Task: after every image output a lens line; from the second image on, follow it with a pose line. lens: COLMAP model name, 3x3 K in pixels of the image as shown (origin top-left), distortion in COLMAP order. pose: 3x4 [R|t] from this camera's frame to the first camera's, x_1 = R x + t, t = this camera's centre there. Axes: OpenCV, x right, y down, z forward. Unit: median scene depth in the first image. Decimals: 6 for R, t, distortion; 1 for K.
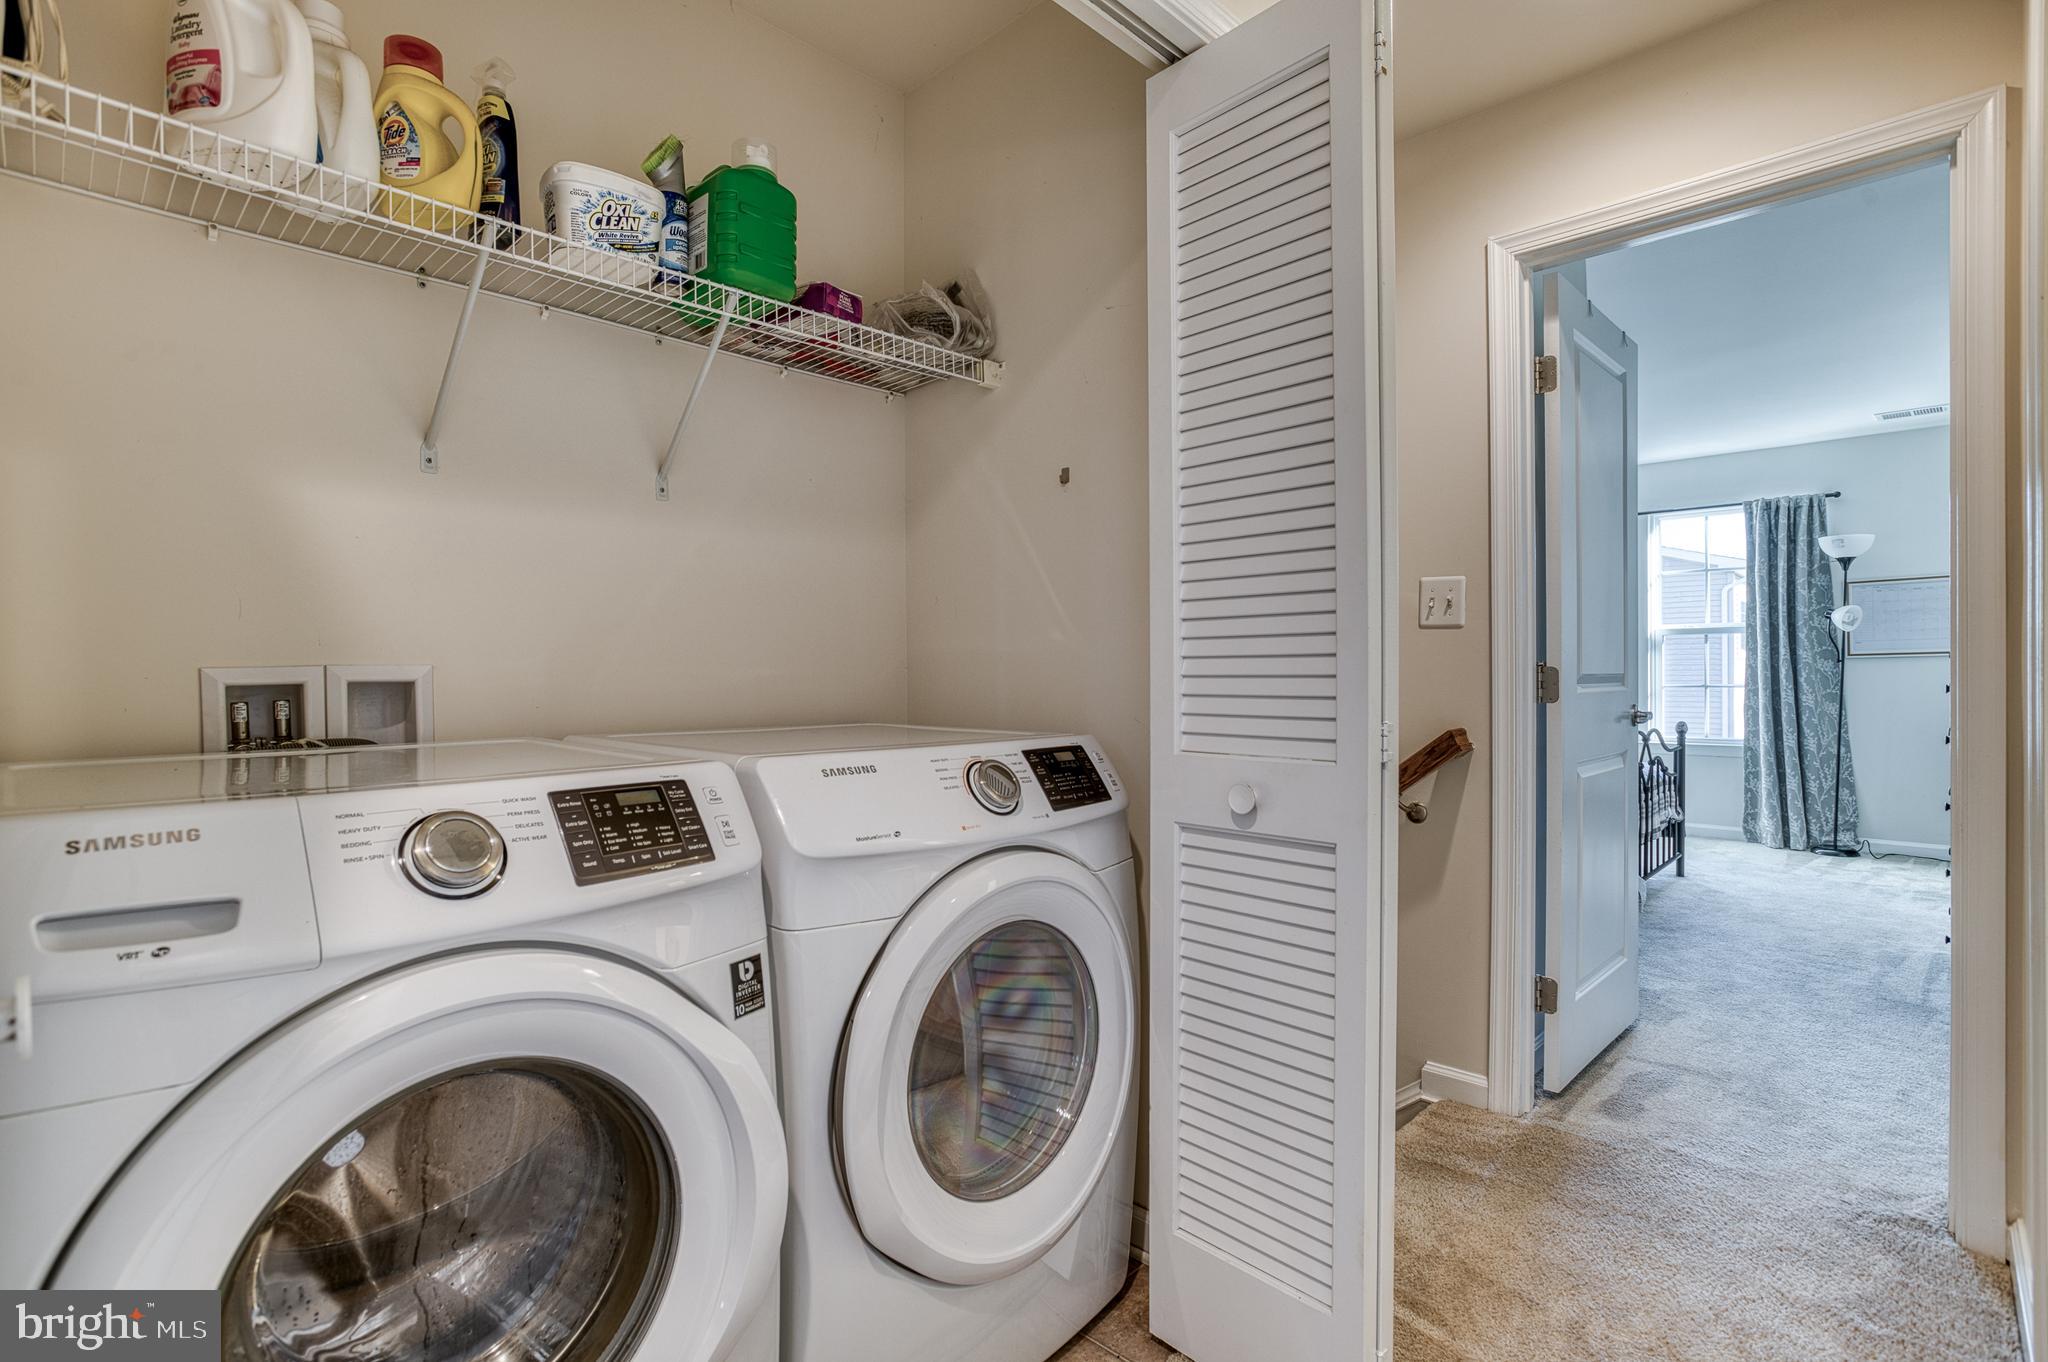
lens RADIAL K [[993.0, 0, 1028.7], [0, 993.0, 678.9], [0, 0, 1]] dist [-0.049426, 0.022494]
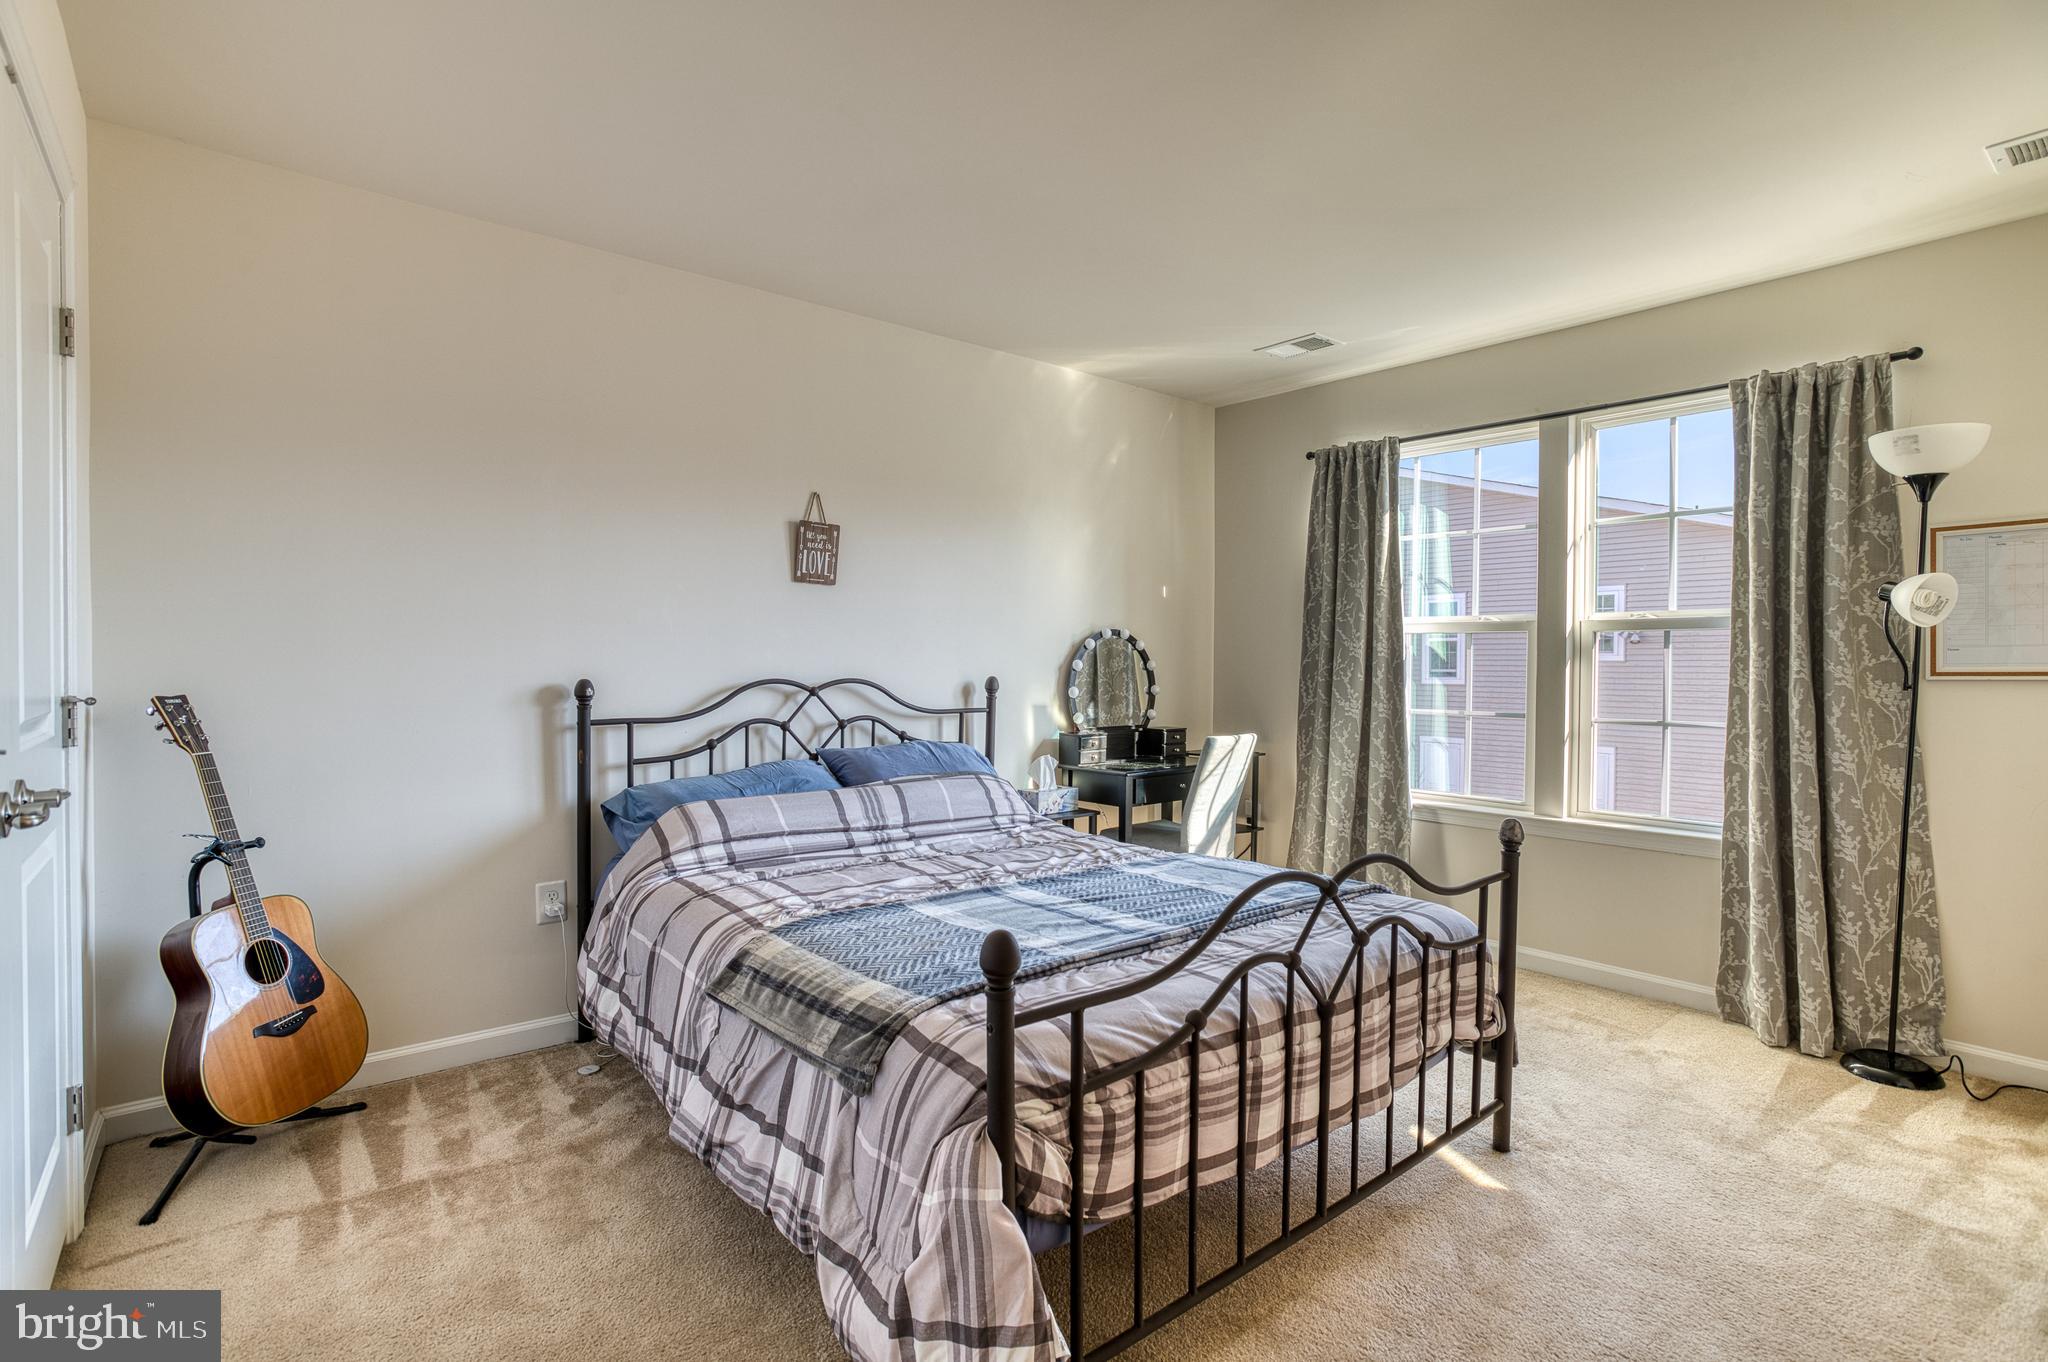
lens RADIAL K [[993.0, 0, 1025.8], [0, 993.0, 681.2], [0, 0, 1]] dist [-0.049426, 0.022494]
pose [[0.995282, 0.012691, -0.096195, 0.423790], [-0.011517, 0.999852, 0.012745, -0.021732], [0.096343, -0.011577, 0.995281, 0.452803]]
